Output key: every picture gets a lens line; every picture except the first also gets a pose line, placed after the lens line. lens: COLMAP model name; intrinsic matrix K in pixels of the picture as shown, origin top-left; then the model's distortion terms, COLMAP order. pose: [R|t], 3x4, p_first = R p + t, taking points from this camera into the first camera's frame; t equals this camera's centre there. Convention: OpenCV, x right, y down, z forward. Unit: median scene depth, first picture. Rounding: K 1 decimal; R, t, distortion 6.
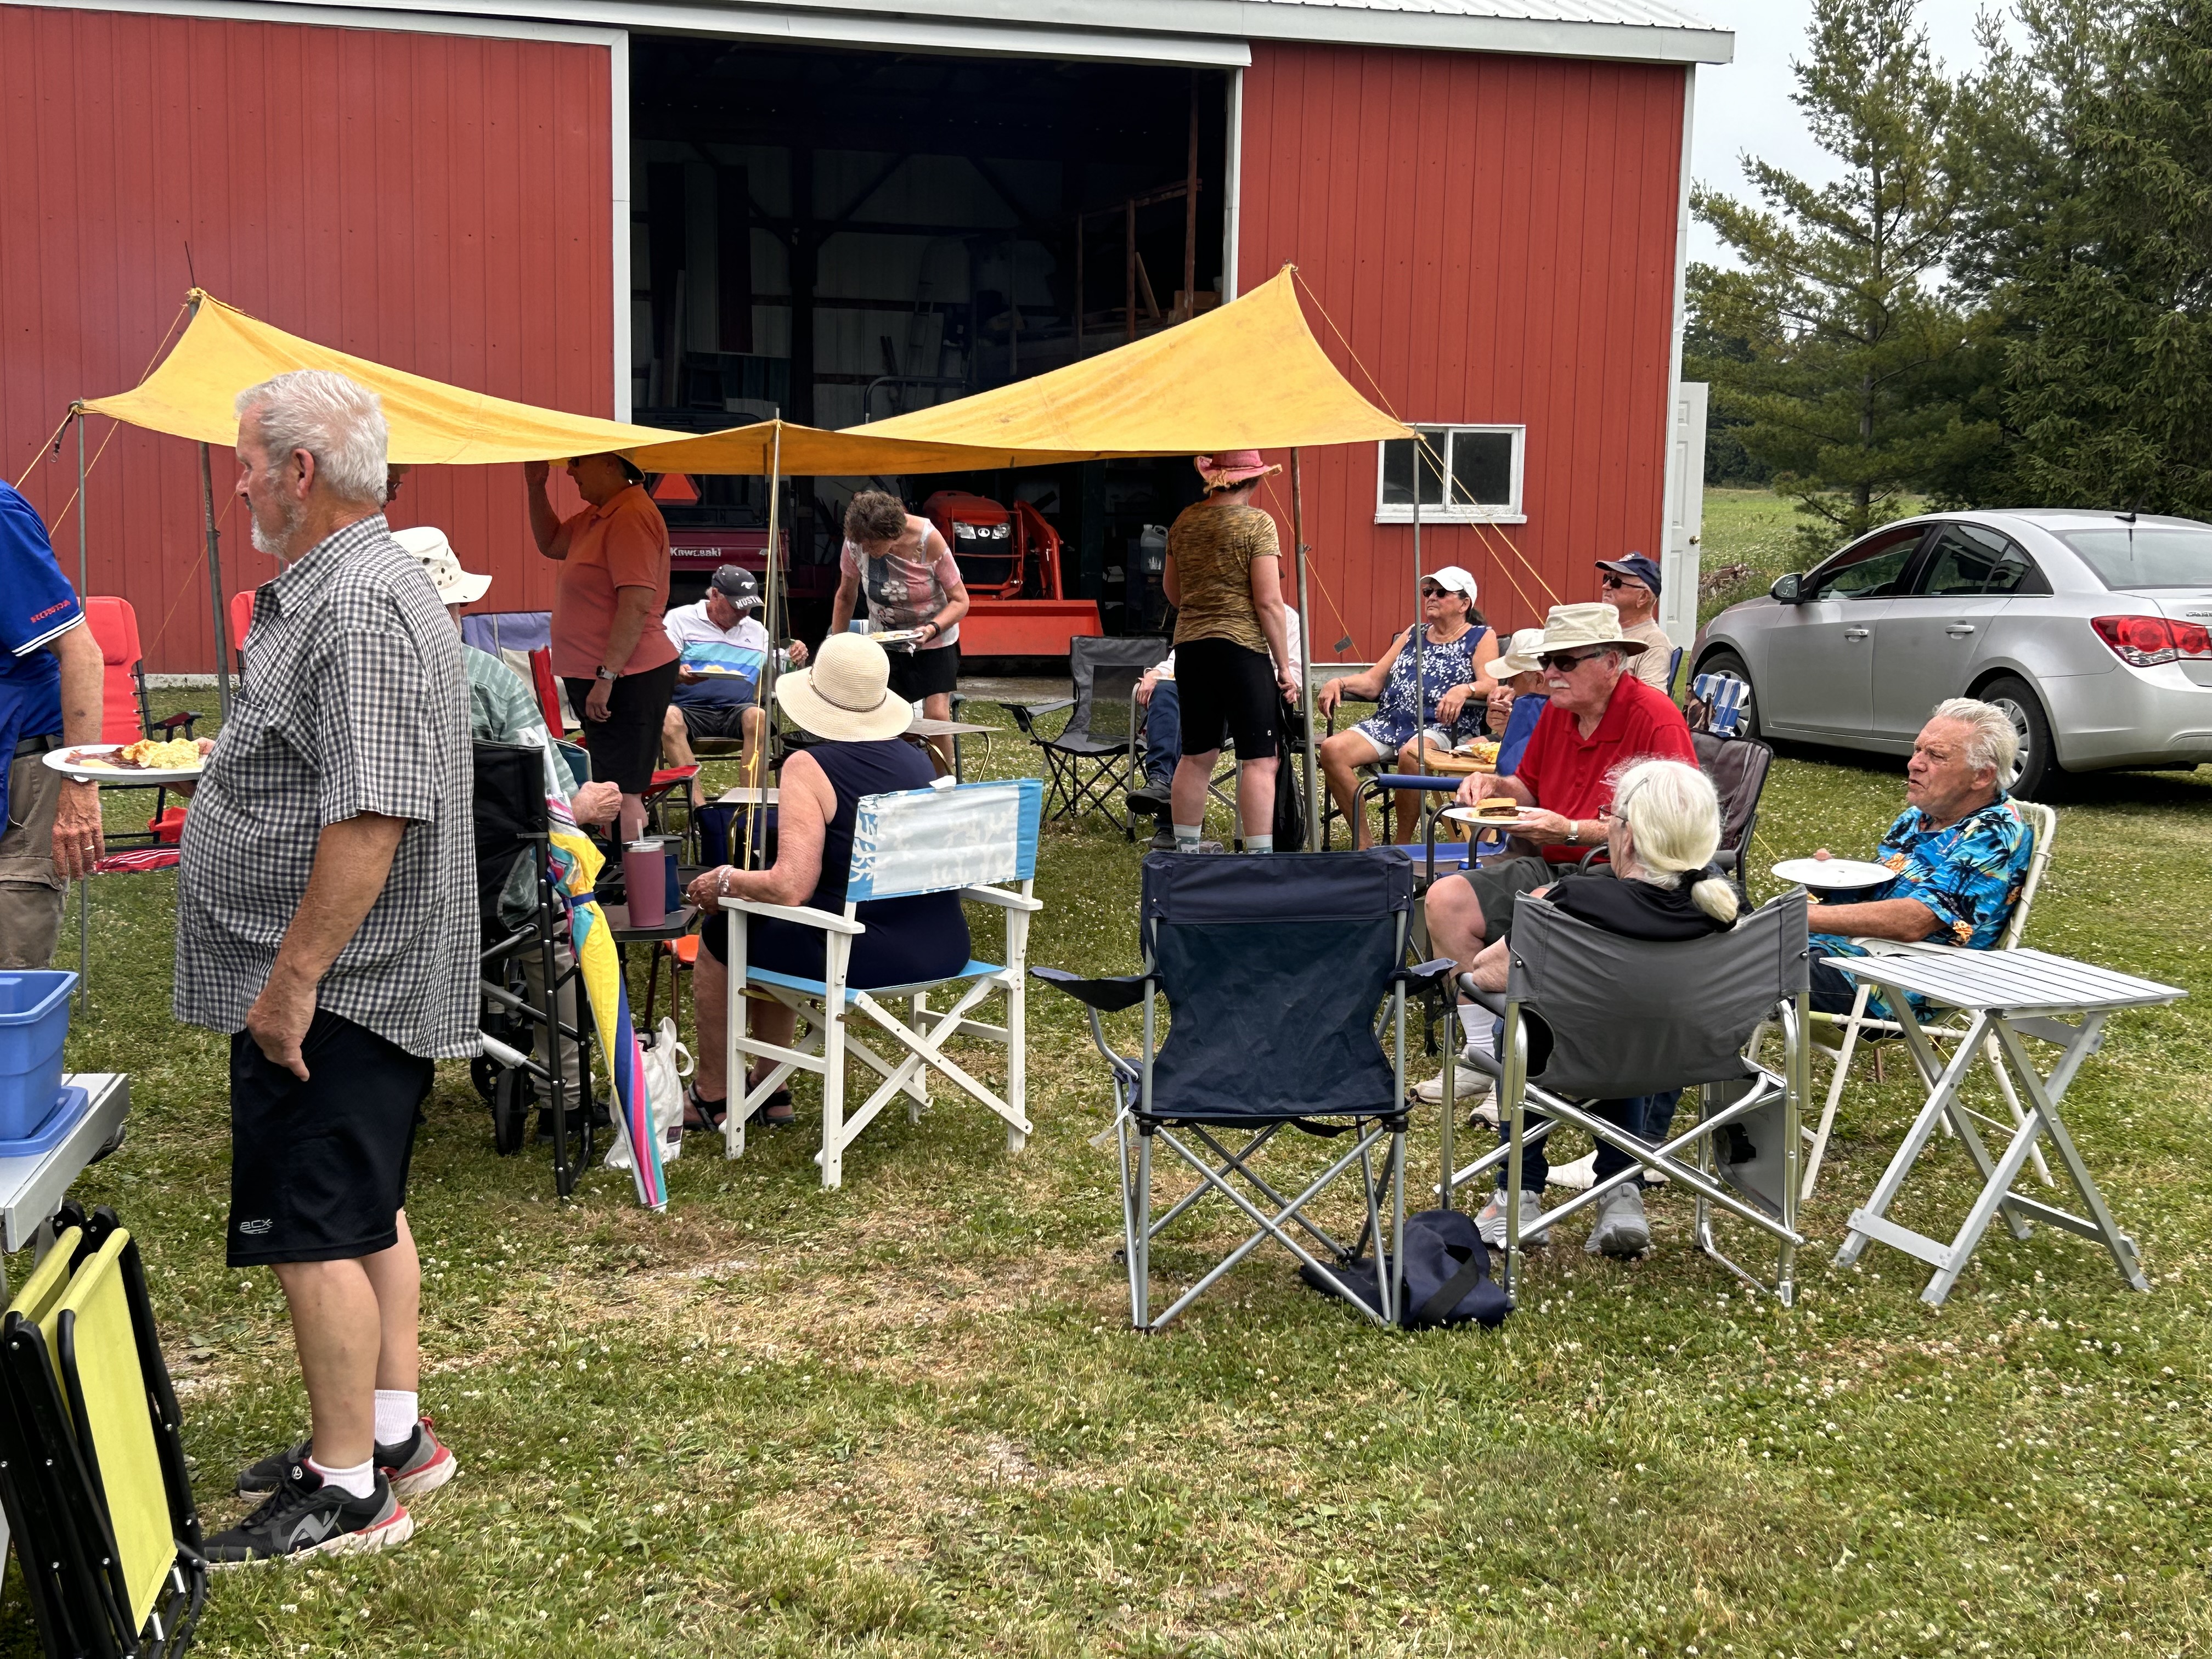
lens RADIAL K [[2897.5, 0, 1107.3], [0, 2897.5, 829.8], [0, 0, 1]] dist [0.071421, 0.000000]
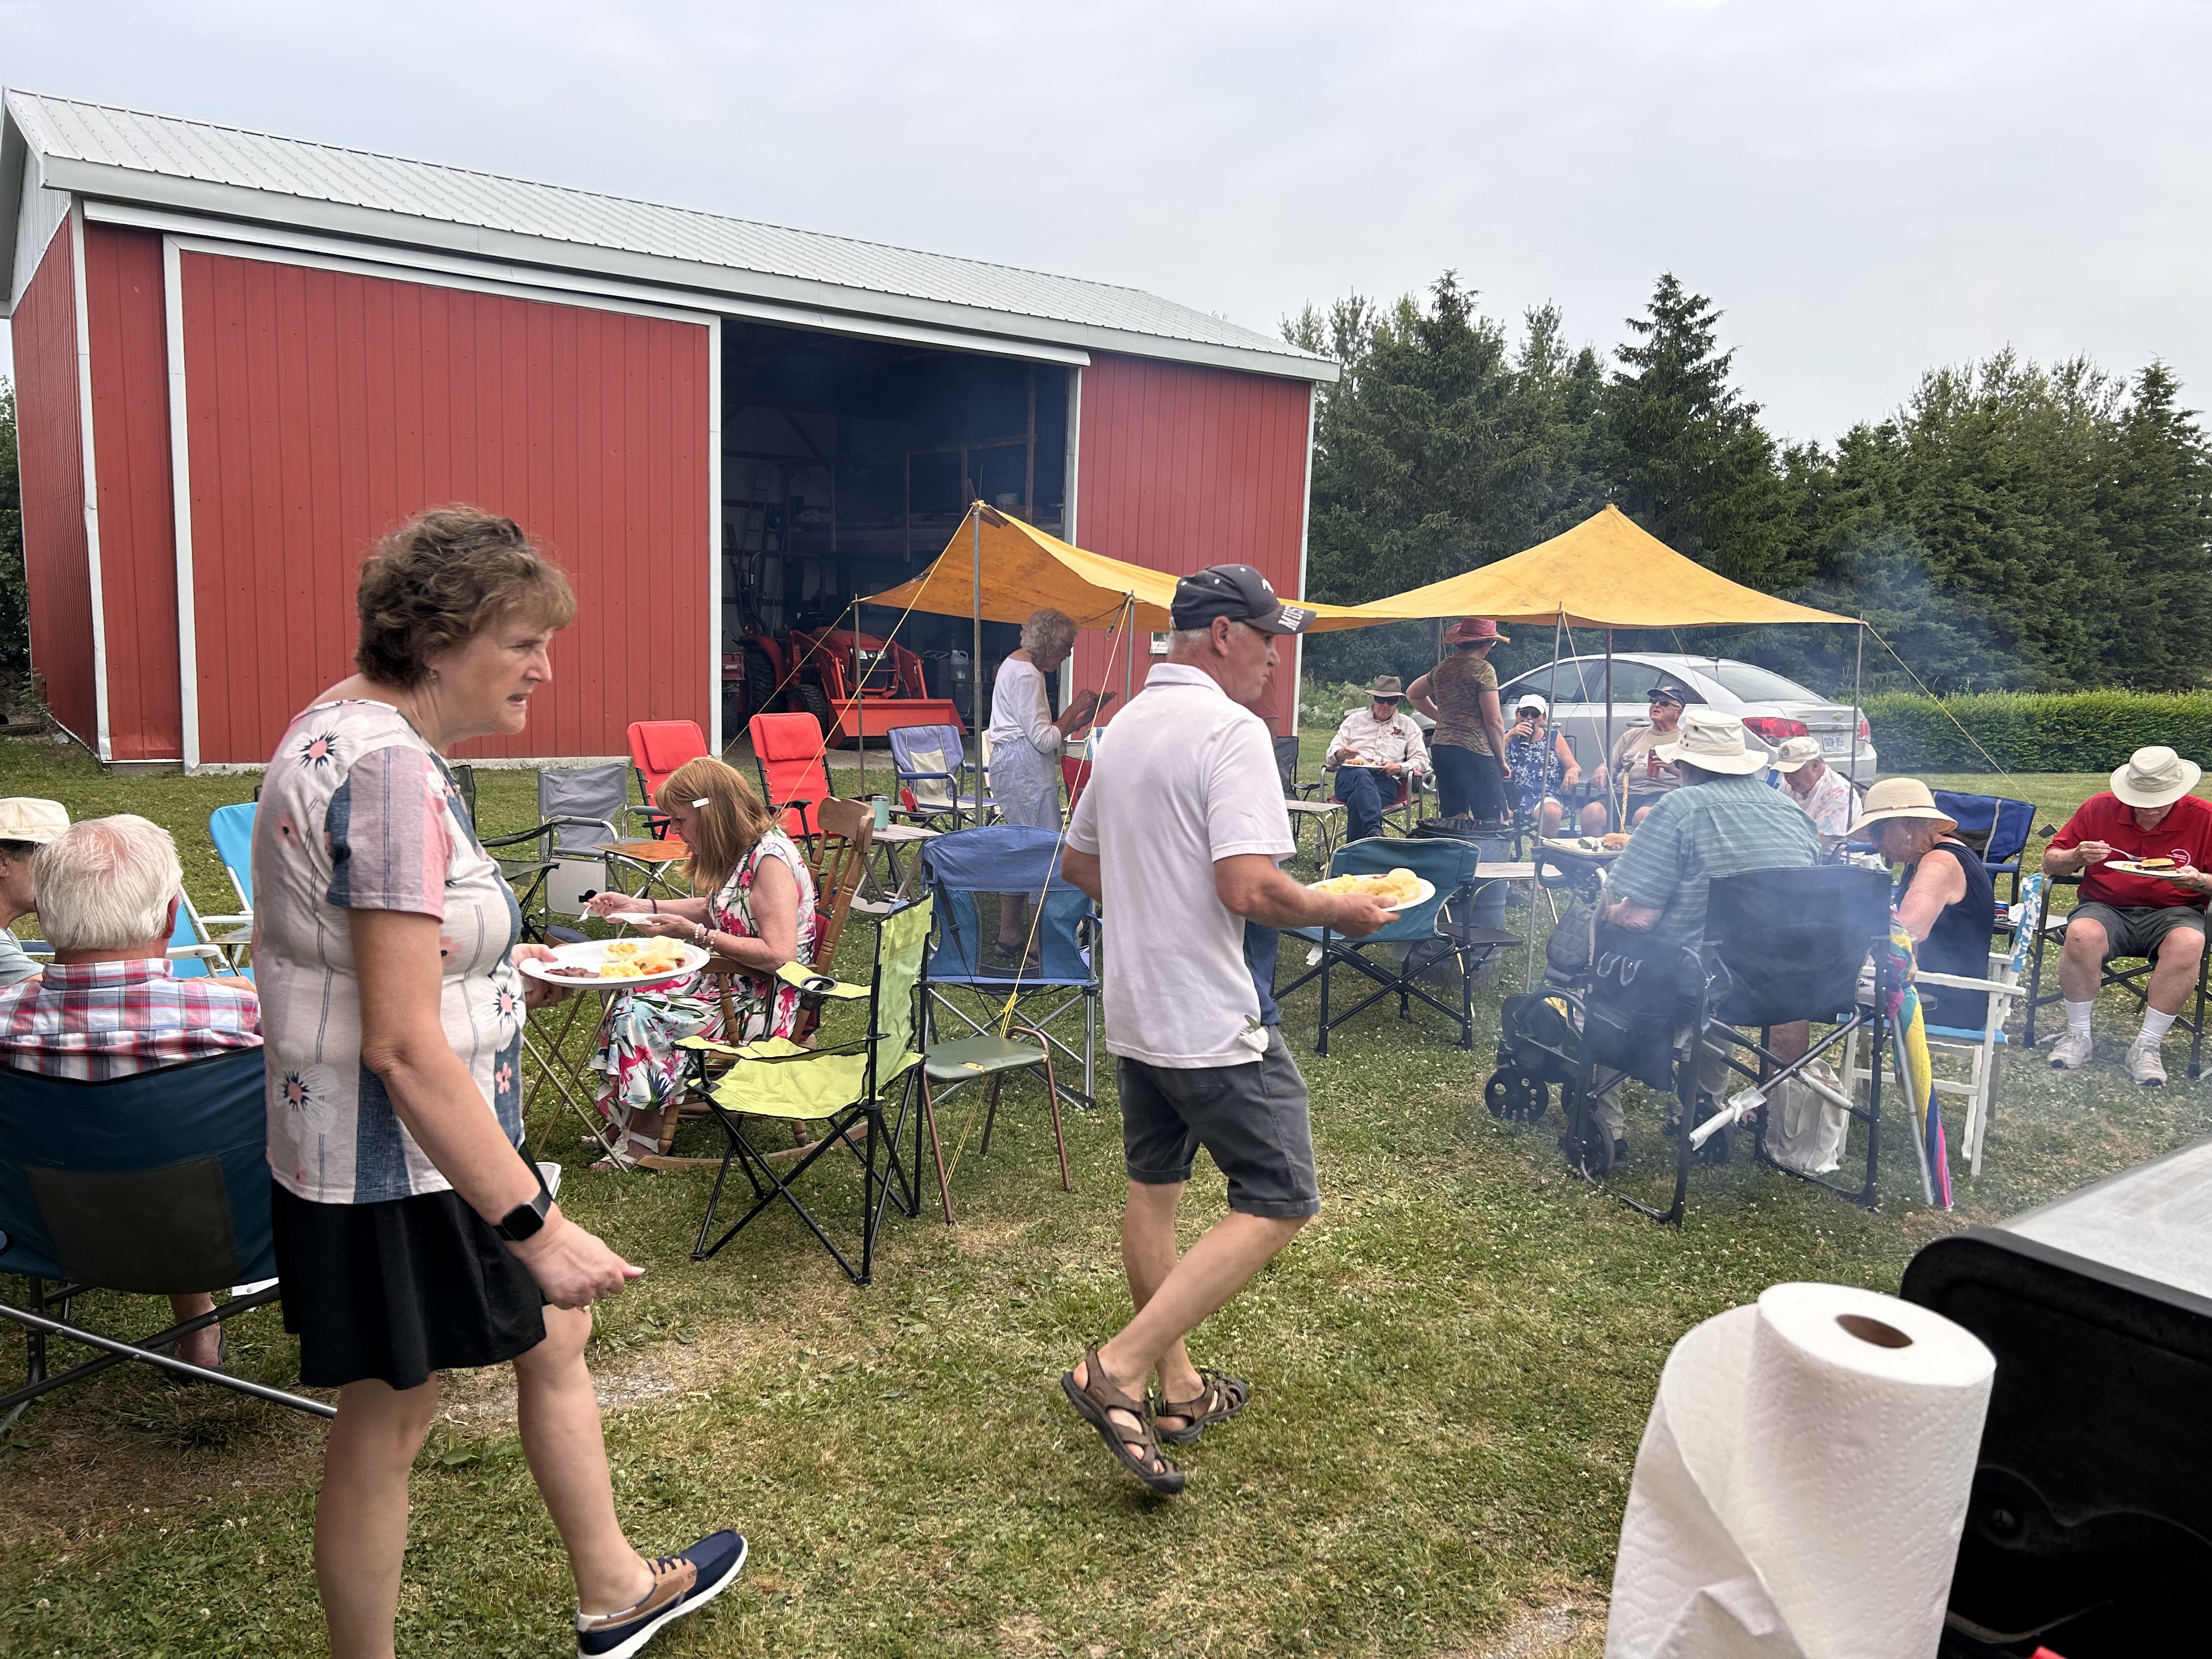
lens RADIAL K [[1673.1, 0, 1104.6], [0, 1673.1, 831.4], [0, 0, 1]] dist [0.039558, -0.030191]
pose [[0.938742, -0.032890, 0.343048, -0.265110], [0.028256, 0.999430, 0.018498, -0.024617], [-0.343460, -0.007672, 0.939136, 0.133843]]
